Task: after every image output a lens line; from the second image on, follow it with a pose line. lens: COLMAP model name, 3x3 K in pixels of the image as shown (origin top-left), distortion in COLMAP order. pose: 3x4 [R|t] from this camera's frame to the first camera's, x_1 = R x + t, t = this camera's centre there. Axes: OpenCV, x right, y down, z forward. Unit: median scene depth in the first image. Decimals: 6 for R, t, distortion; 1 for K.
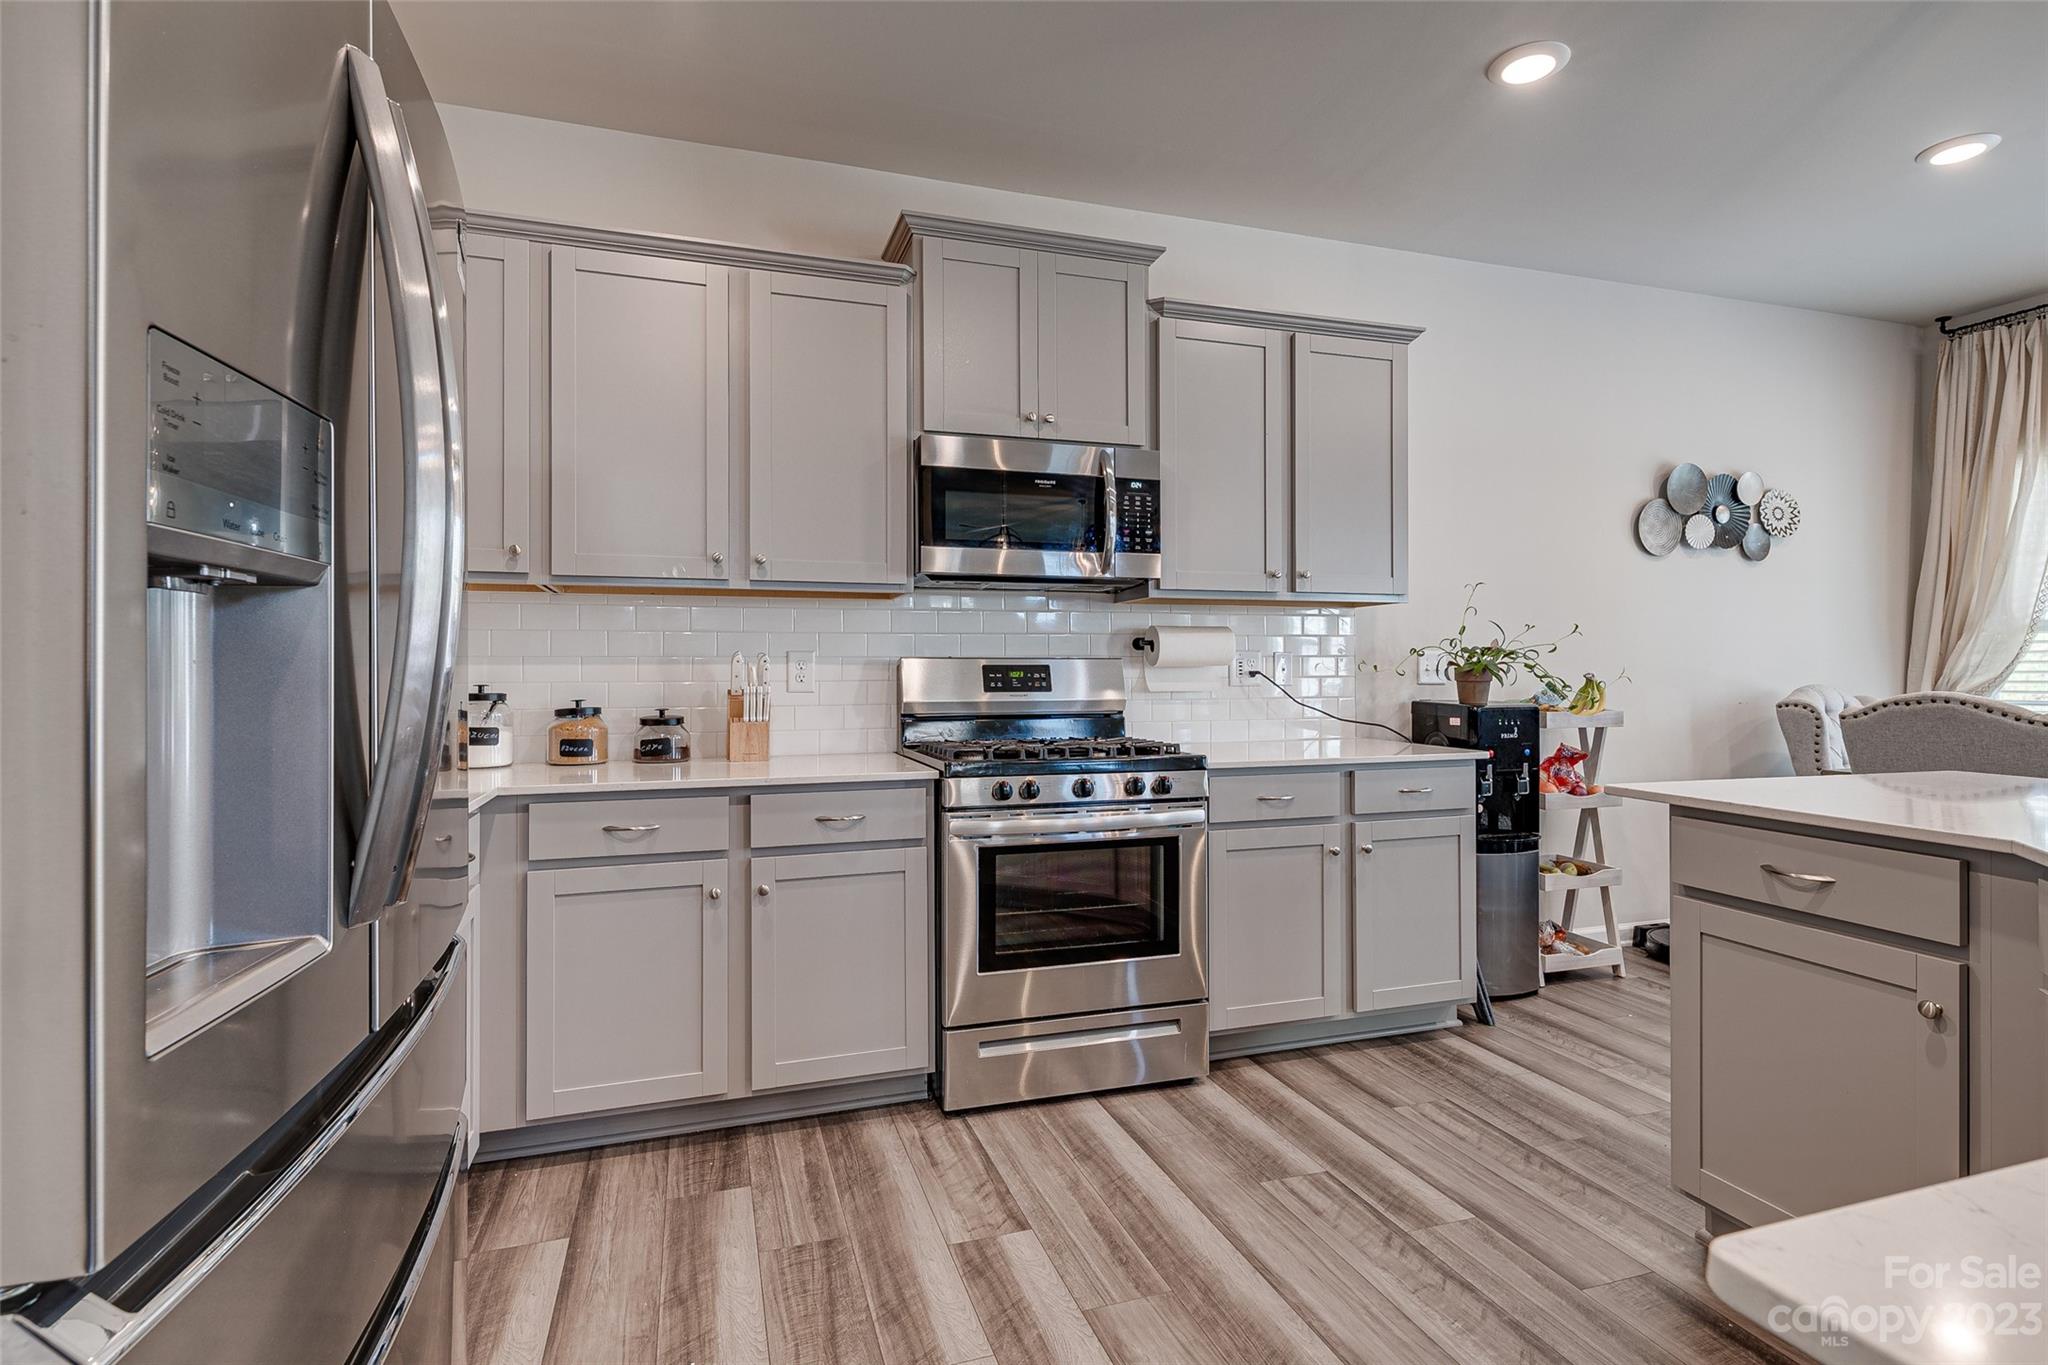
lens RADIAL K [[1005.1, 0, 1029.0], [0, 1005.1, 667.3], [0, 0, 1]] dist [0.018780, -0.009511]
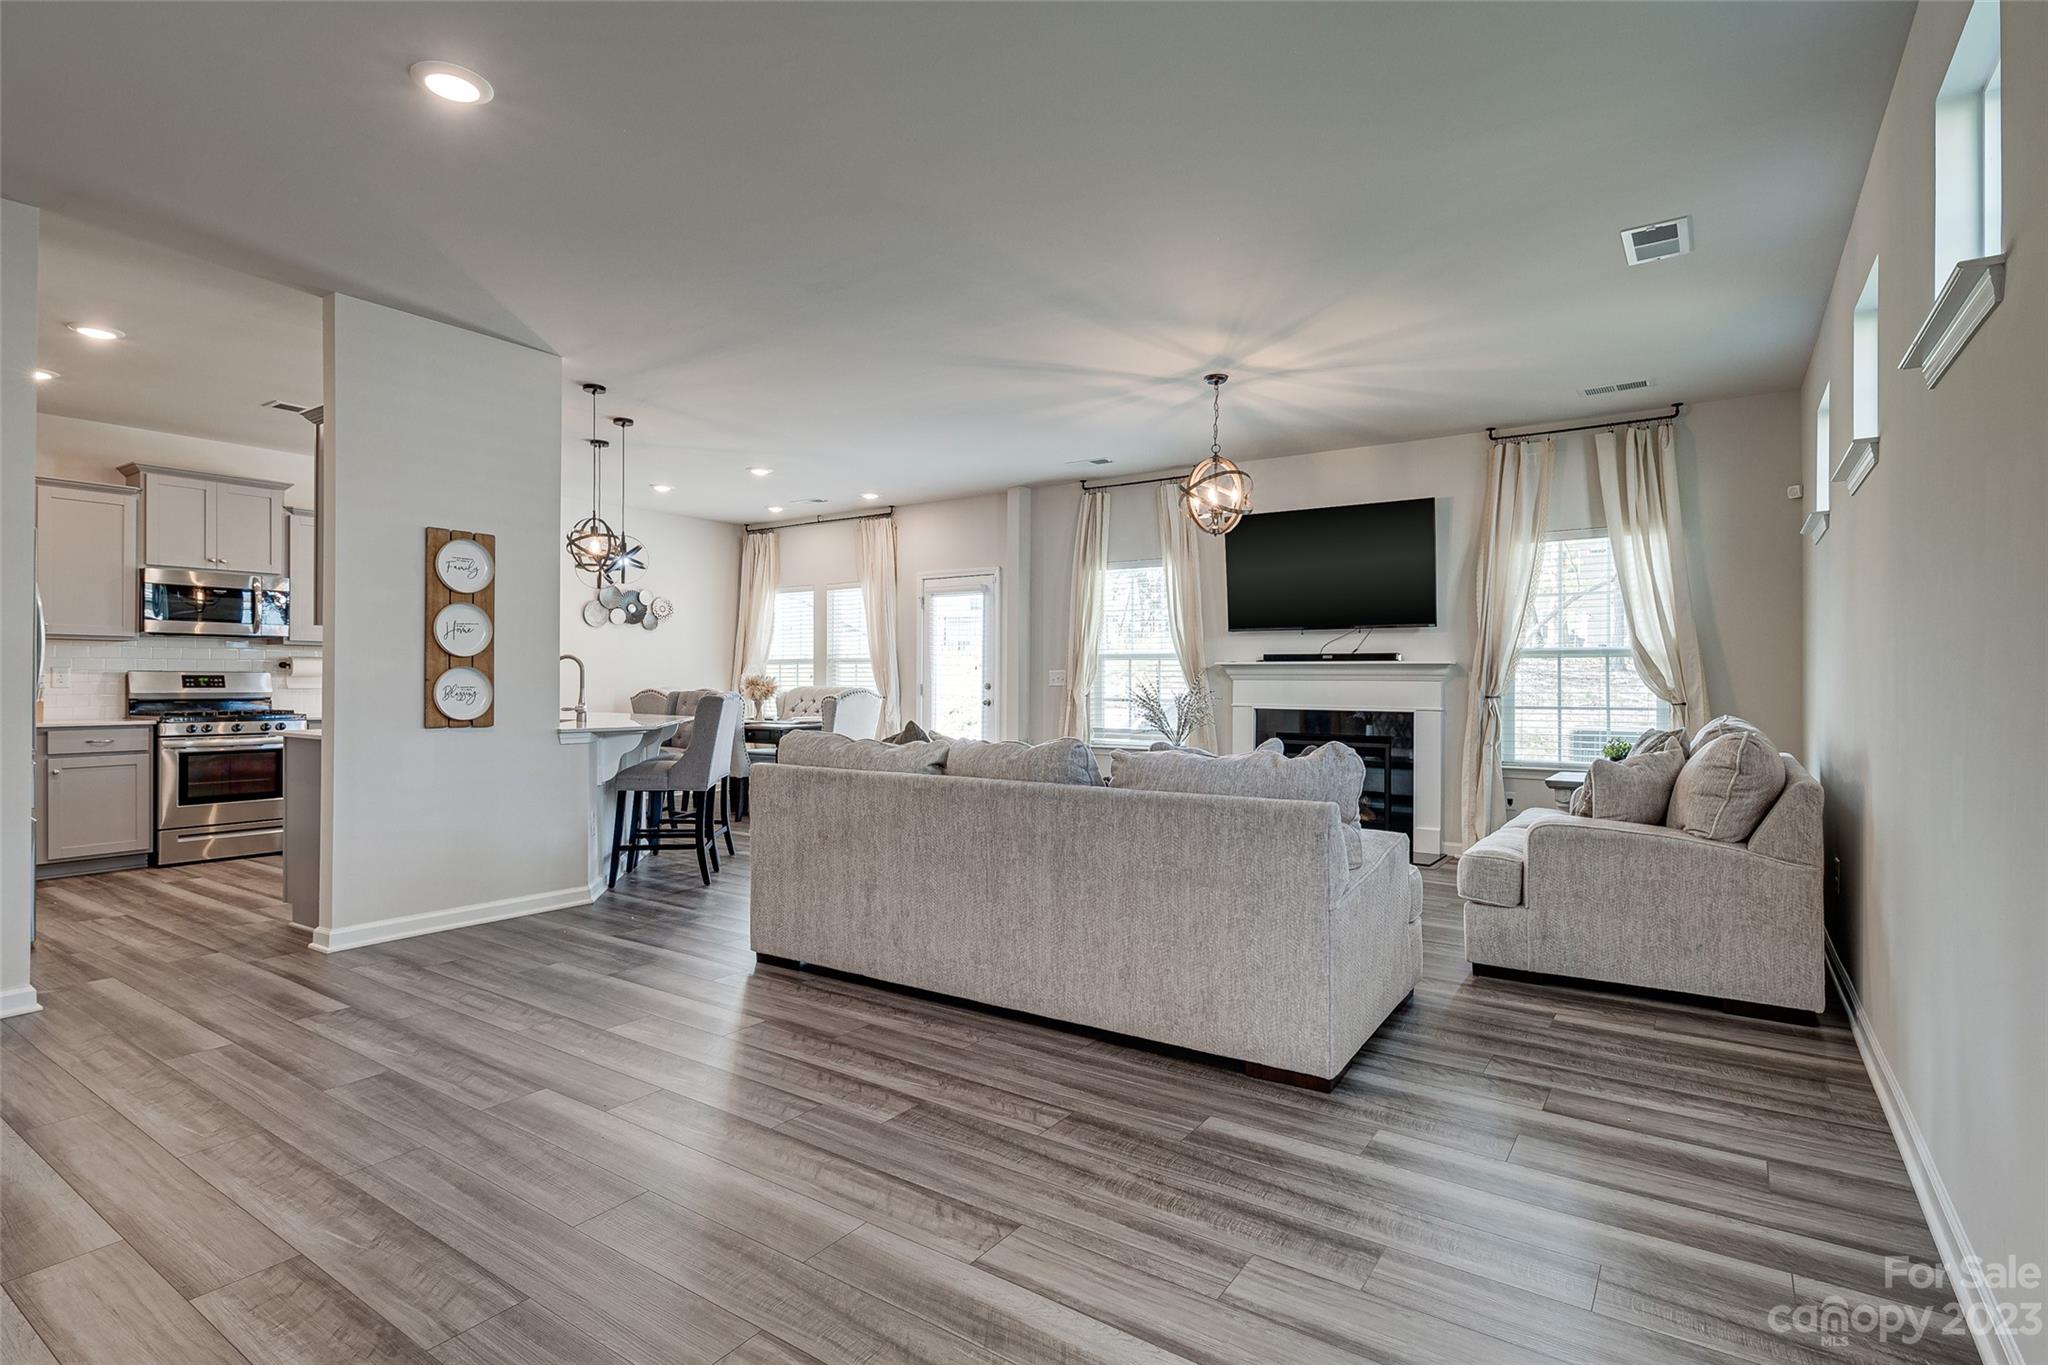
lens RADIAL K [[998.2, 0, 1033.0], [0, 998.2, 676.0], [0, 0, 1]] dist [0.022391, -0.012654]
pose [[0.794556, 0.007616, 0.607143, 0.083501], [-0.006522, 0.999971, -0.004008, -0.003011], [-0.607156, -0.000775, 0.794582, -1.650825]]
